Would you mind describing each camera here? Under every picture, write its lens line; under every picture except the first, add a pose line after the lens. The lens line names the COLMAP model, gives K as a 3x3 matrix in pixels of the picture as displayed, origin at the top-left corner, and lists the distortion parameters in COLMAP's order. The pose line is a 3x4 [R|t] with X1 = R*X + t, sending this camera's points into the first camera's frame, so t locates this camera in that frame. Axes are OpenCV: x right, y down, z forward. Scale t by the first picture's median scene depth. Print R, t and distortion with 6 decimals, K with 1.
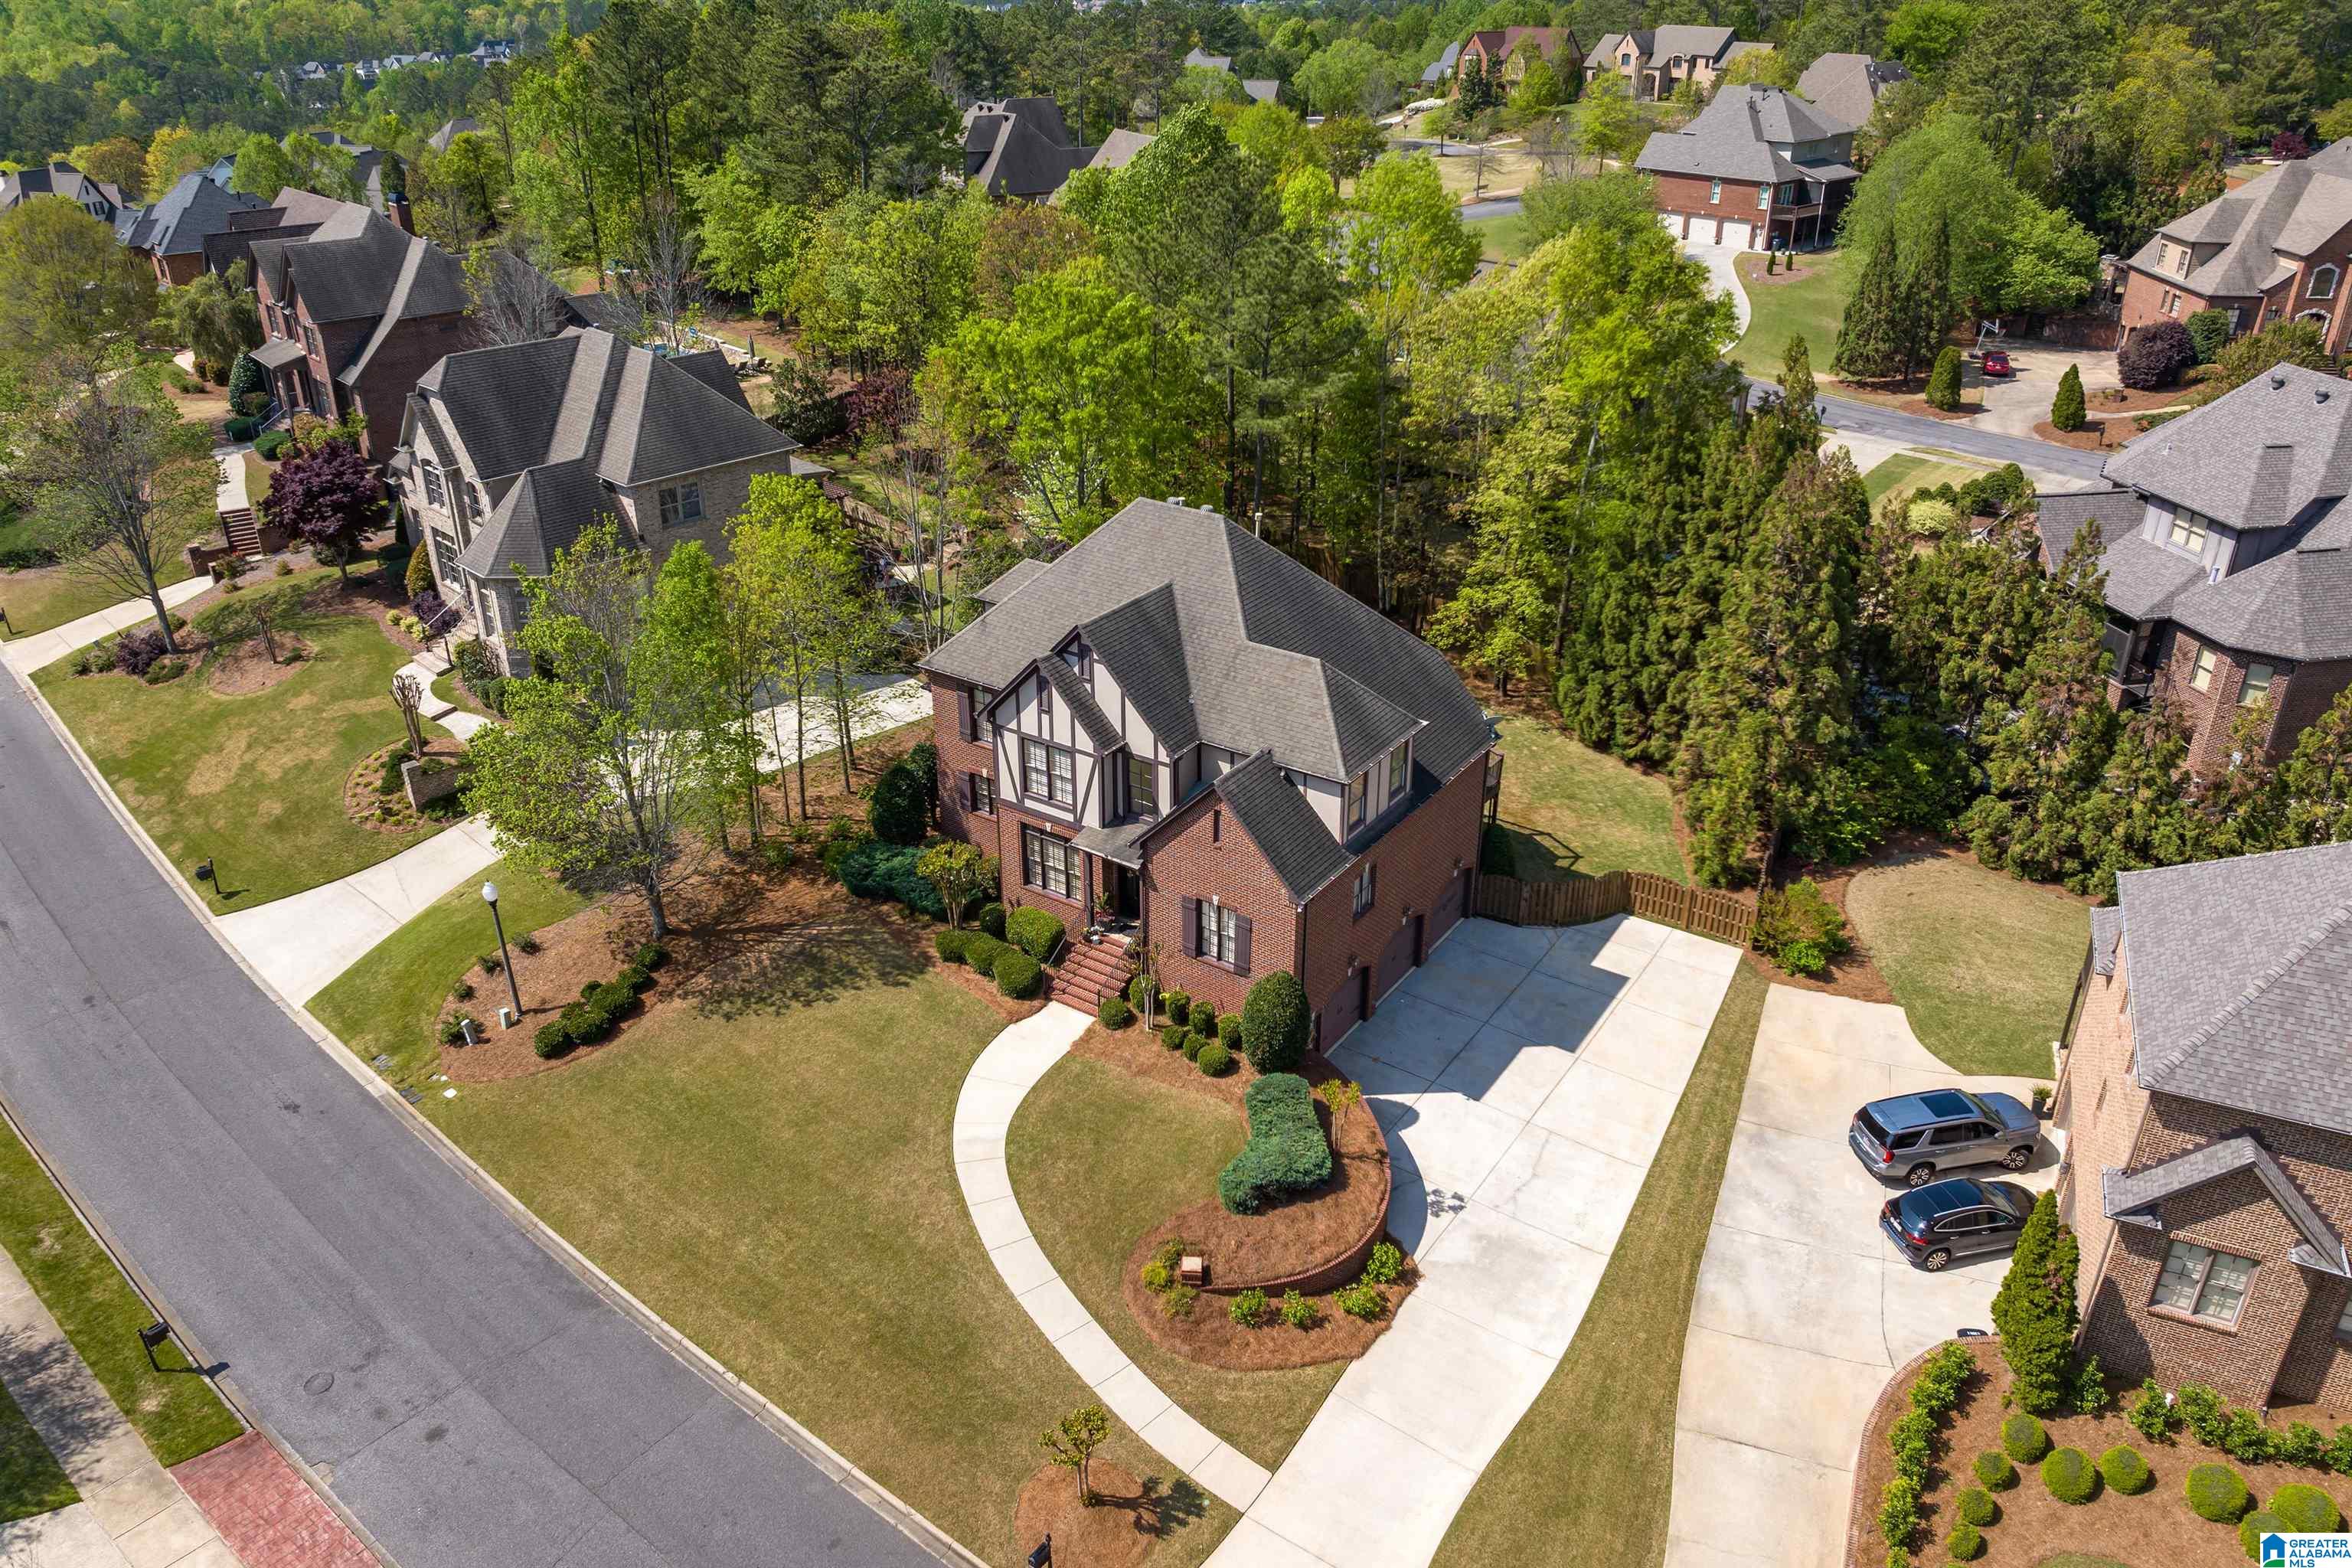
lens RADIAL K [[1643.5, 0, 1176.0], [0, 1643.5, 784.0], [0, 0, 1]] dist [-0.017128, -0.005081]
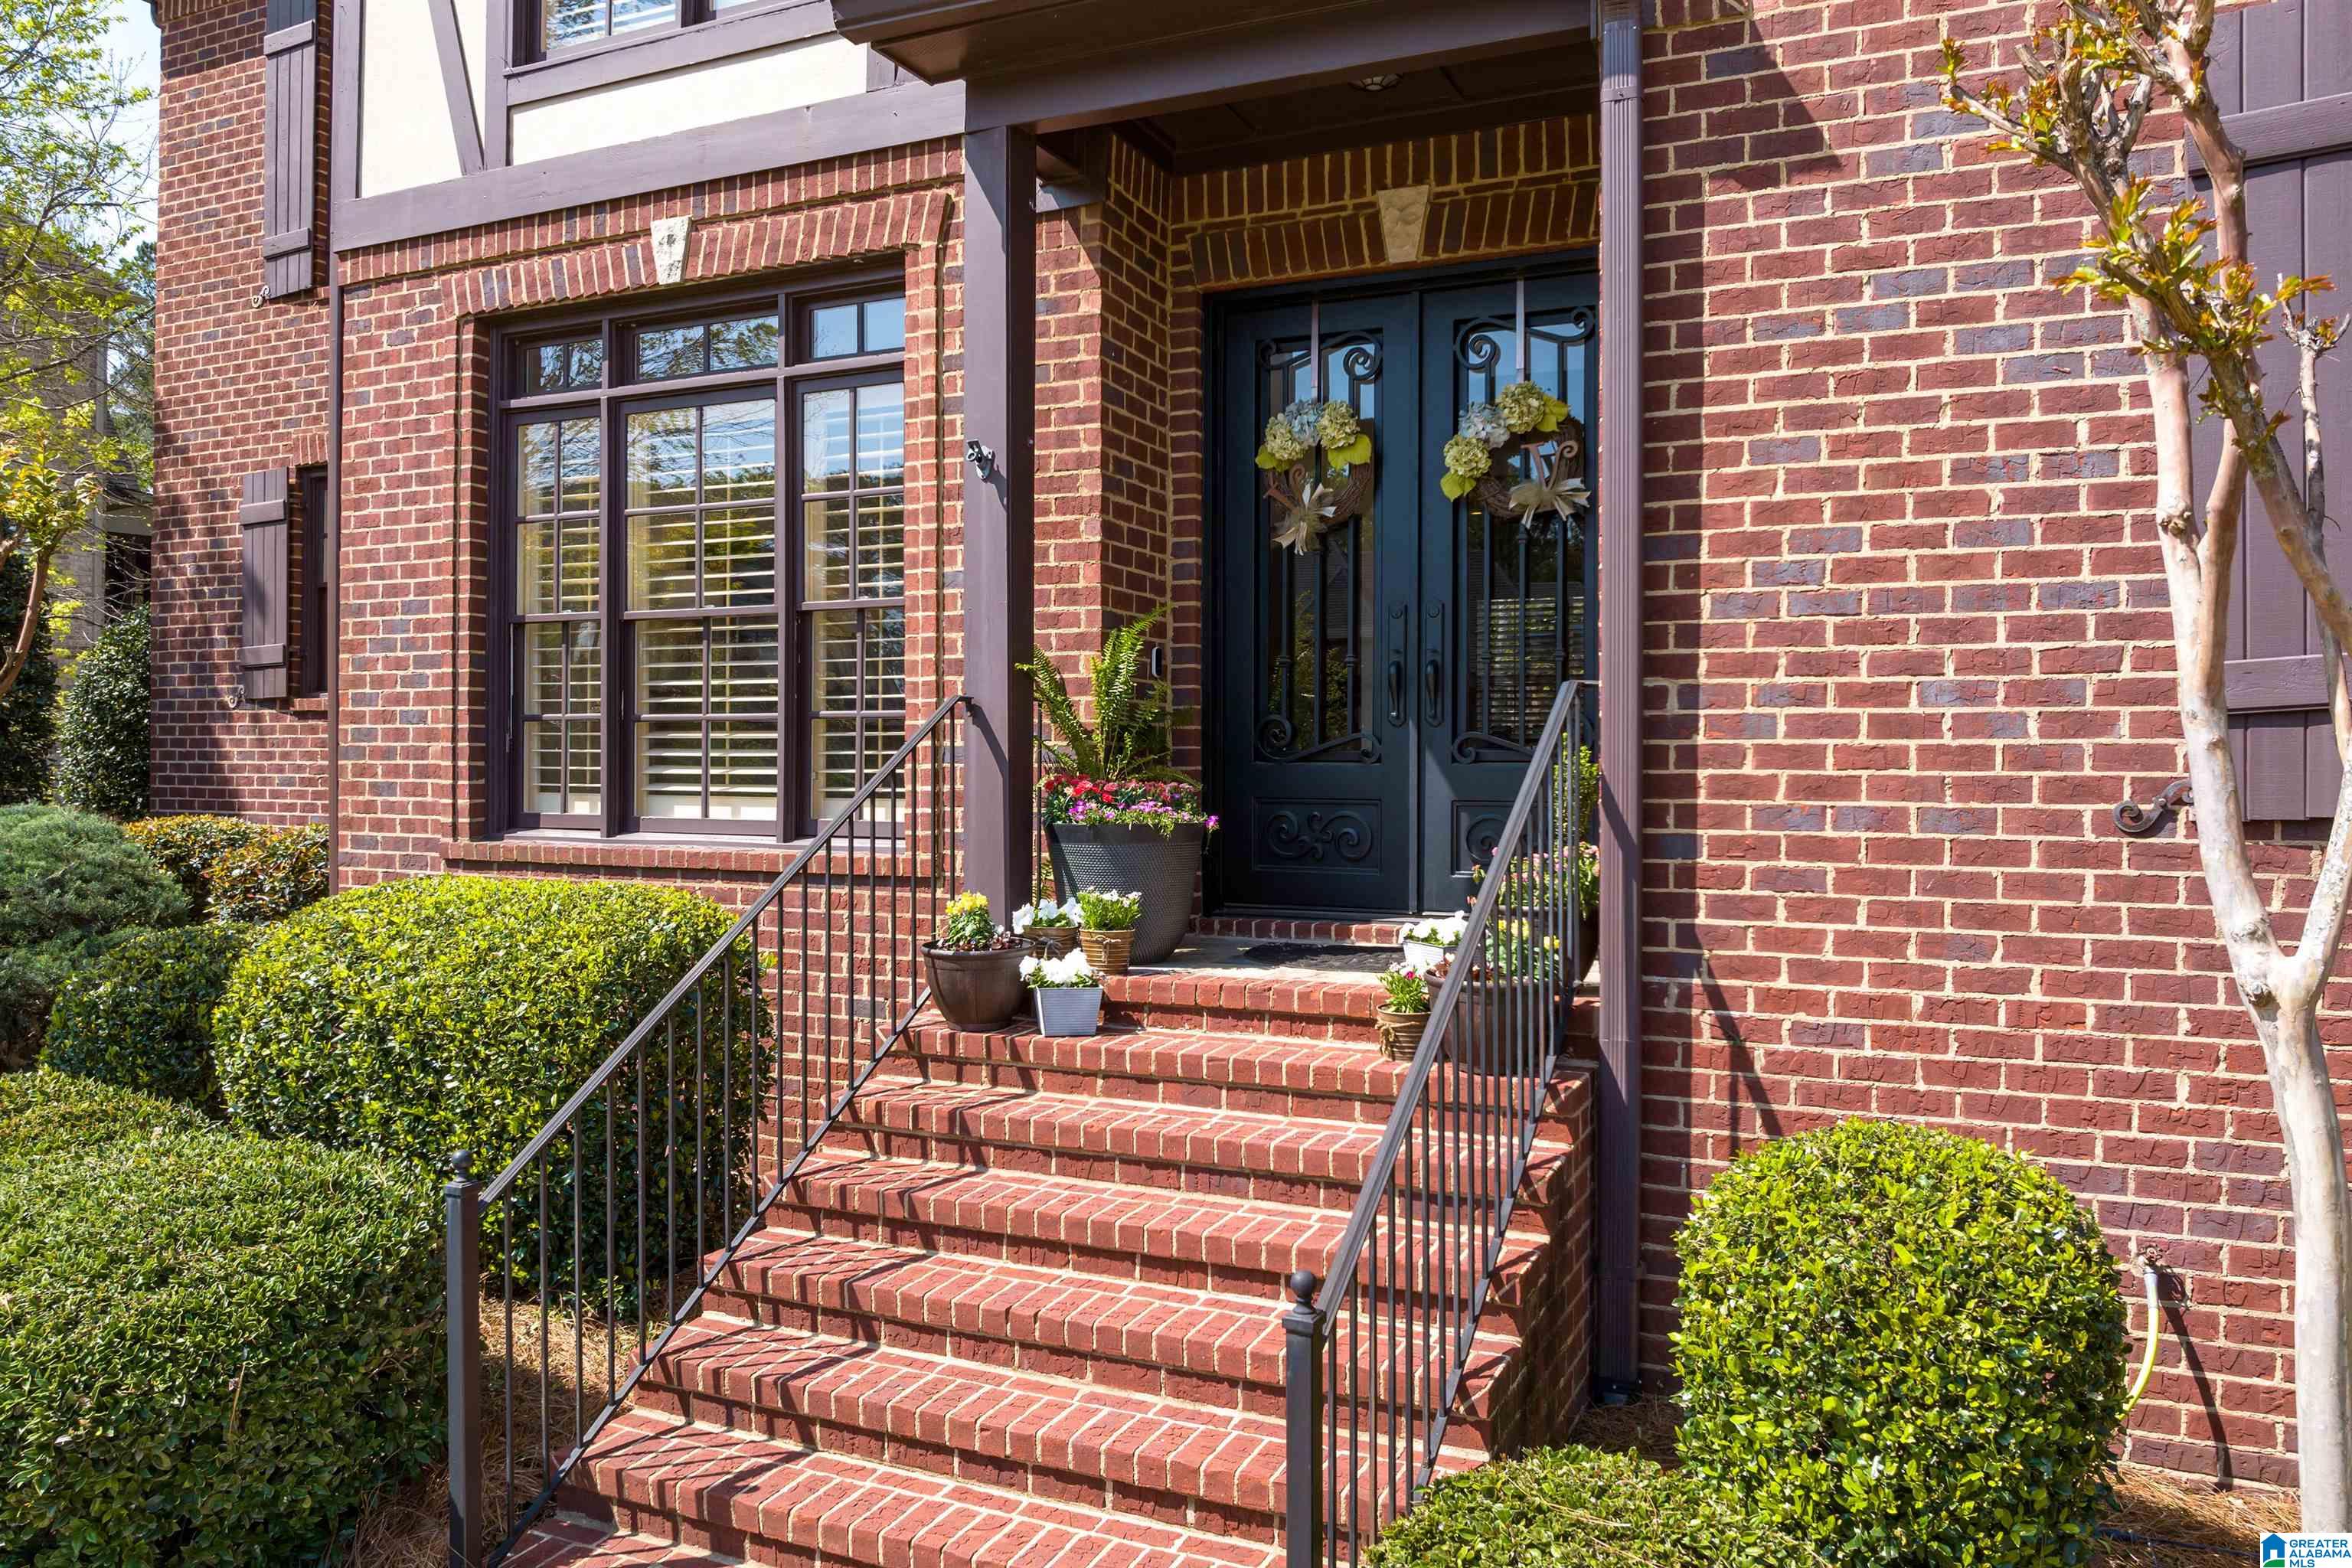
lens RADIAL K [[1646.0, 0, 1180.1], [0, 1646.0, 769.9], [0, 0, 1]] dist [-0.046387, -0.000922]
pose [[0.985124, 0.004939, 0.171772, -0.056386], [0.073486, 0.891472, -0.447076, 0.122477], [-0.155338, 0.453048, 0.877848, 0.854518]]
